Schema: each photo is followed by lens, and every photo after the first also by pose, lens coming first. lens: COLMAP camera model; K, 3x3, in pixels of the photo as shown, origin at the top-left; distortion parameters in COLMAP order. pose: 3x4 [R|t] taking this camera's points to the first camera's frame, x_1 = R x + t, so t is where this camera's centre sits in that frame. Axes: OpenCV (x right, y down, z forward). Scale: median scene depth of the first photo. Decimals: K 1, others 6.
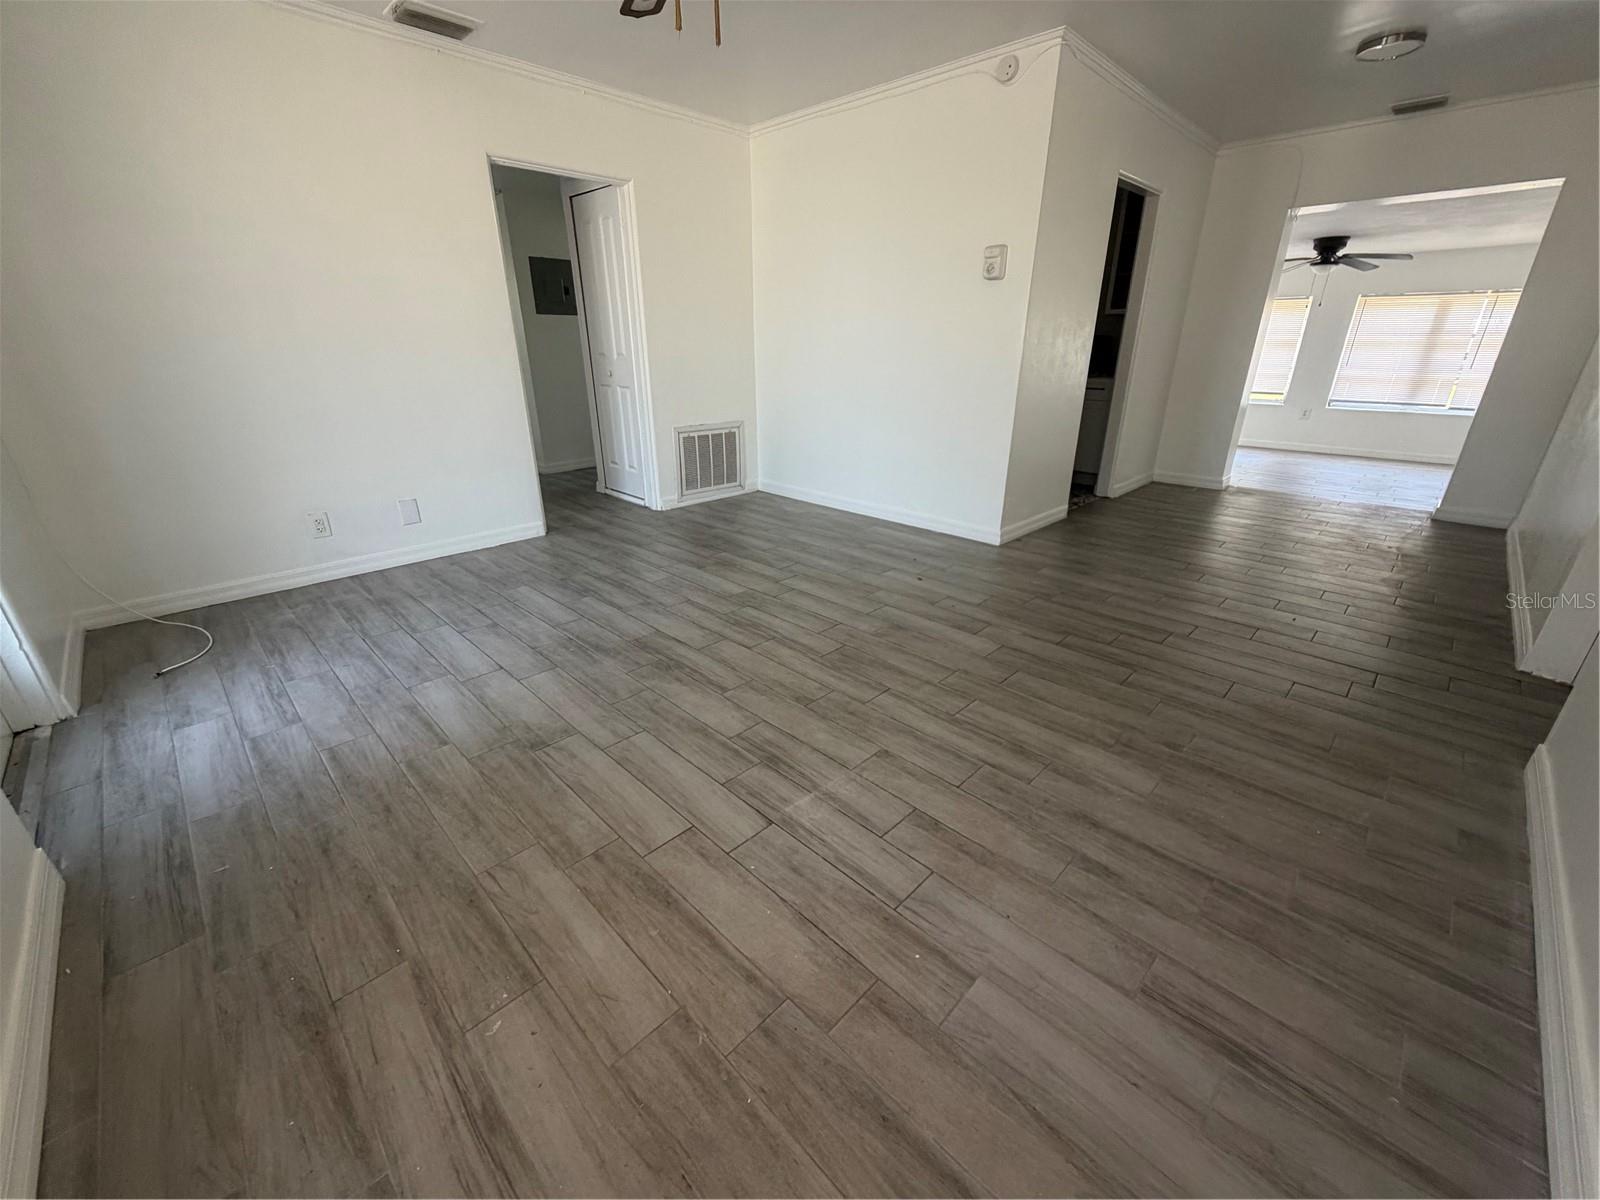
lens RADIAL K [[635.0, 0, 803.0], [0, 635.0, 606.1], [0, 0, 1]] dist [-0.000407, -0.000467]
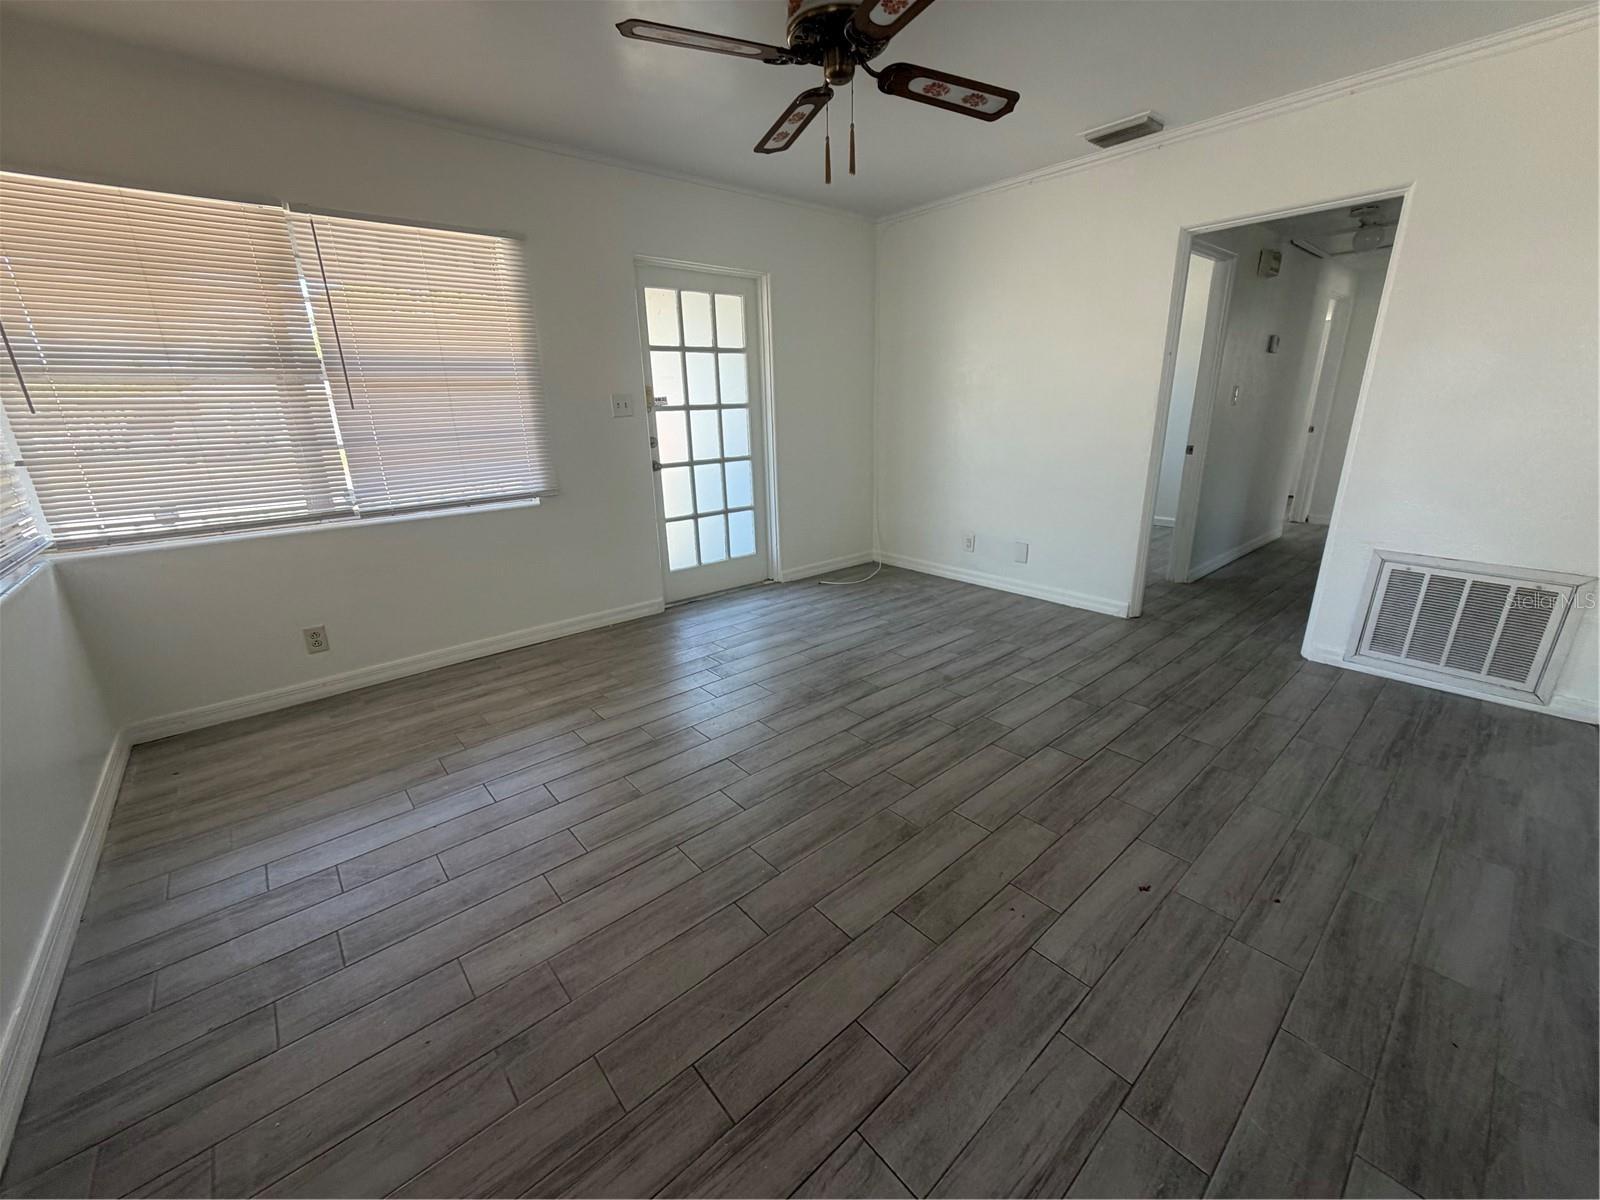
lens RADIAL K [[635.0, 0, 801.1], [0, 635.0, 602.3], [0, 0, 1]] dist [-0.000407, -0.000467]
pose [[-0.073654, 0.303305, -0.950043, 0.670871], [-0.364540, 0.878519, 0.308732, -0.327662], [0.928270, 0.369068, 0.045860, 0.681064]]
